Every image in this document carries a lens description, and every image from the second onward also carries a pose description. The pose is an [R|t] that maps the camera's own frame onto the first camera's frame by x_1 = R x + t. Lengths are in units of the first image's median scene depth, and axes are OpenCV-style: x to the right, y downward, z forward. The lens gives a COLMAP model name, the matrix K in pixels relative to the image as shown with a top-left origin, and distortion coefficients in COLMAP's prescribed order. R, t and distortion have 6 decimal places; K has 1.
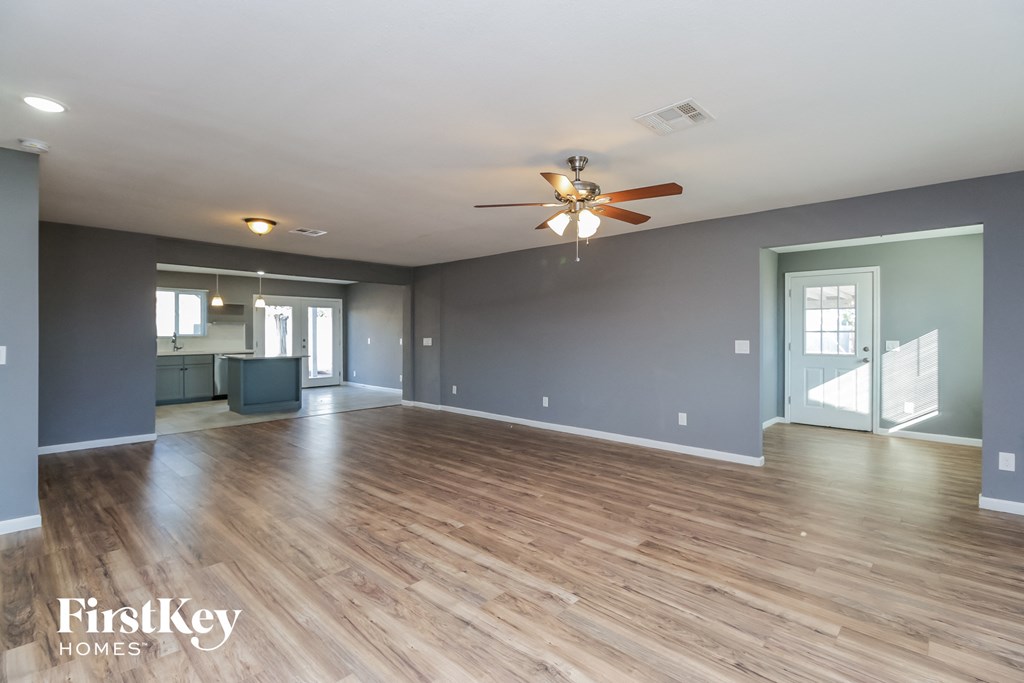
lens RADIAL K [[473.2, 0, 519.0], [0, 473.2, 335.4], [0, 0, 1]] dist [0.003733, -0.000812]
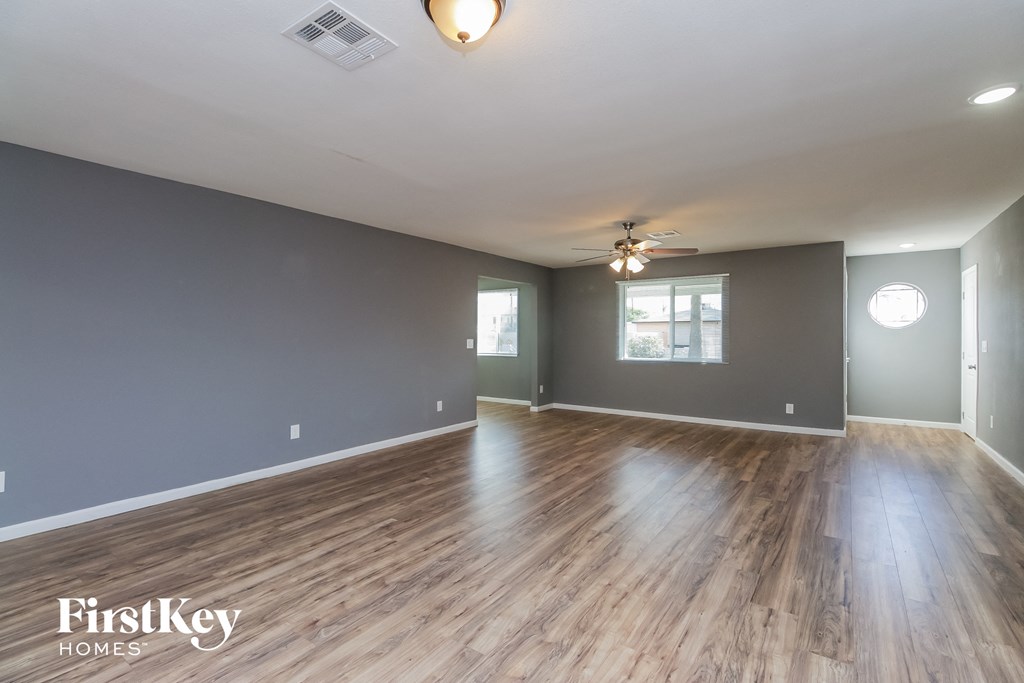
lens RADIAL K [[473.2, 0, 515.6], [0, 473.2, 338.8], [0, 0, 1]] dist [0.003733, -0.000812]
pose [[-0.127394, -0.007858, 0.991821, -1.177676], [0.006405, 0.999941, 0.008745, -0.000836], [-0.991831, 0.007467, -0.127336, 1.336763]]
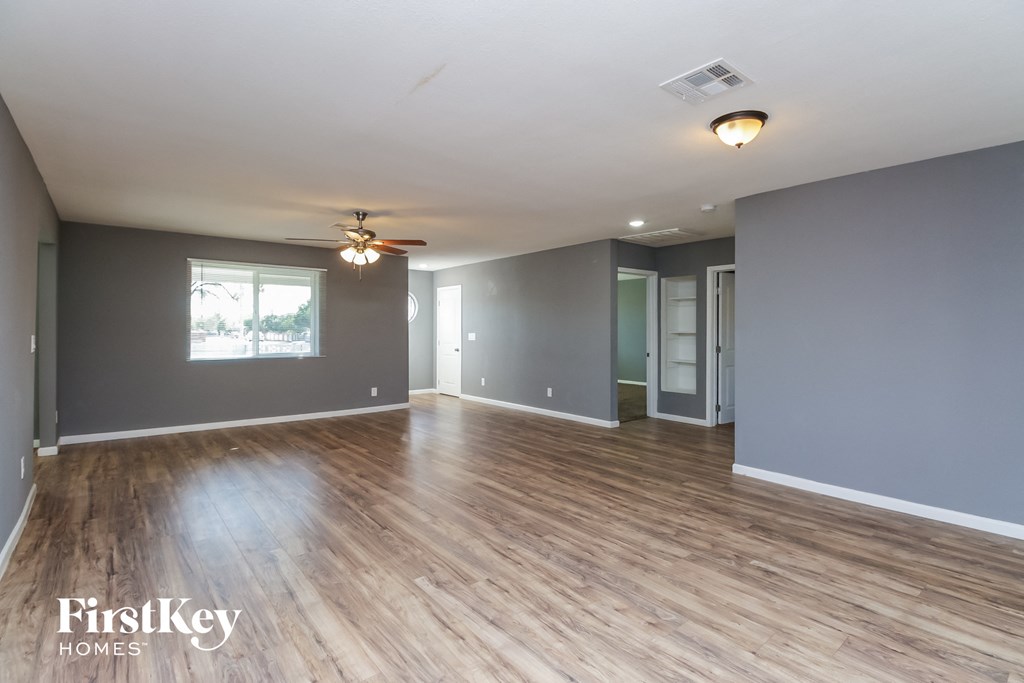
lens RADIAL K [[494.5, 0, 510.6], [0, 494.5, 334.4], [0, 0, 1]] dist [-0.006742, -0.000869]
pose [[-0.988862, -0.008520, 0.148591, -0.498080], [-0.006074, 0.999839, 0.016911, -0.009780], [-0.148711, 0.015820, -0.988754, 2.110600]]
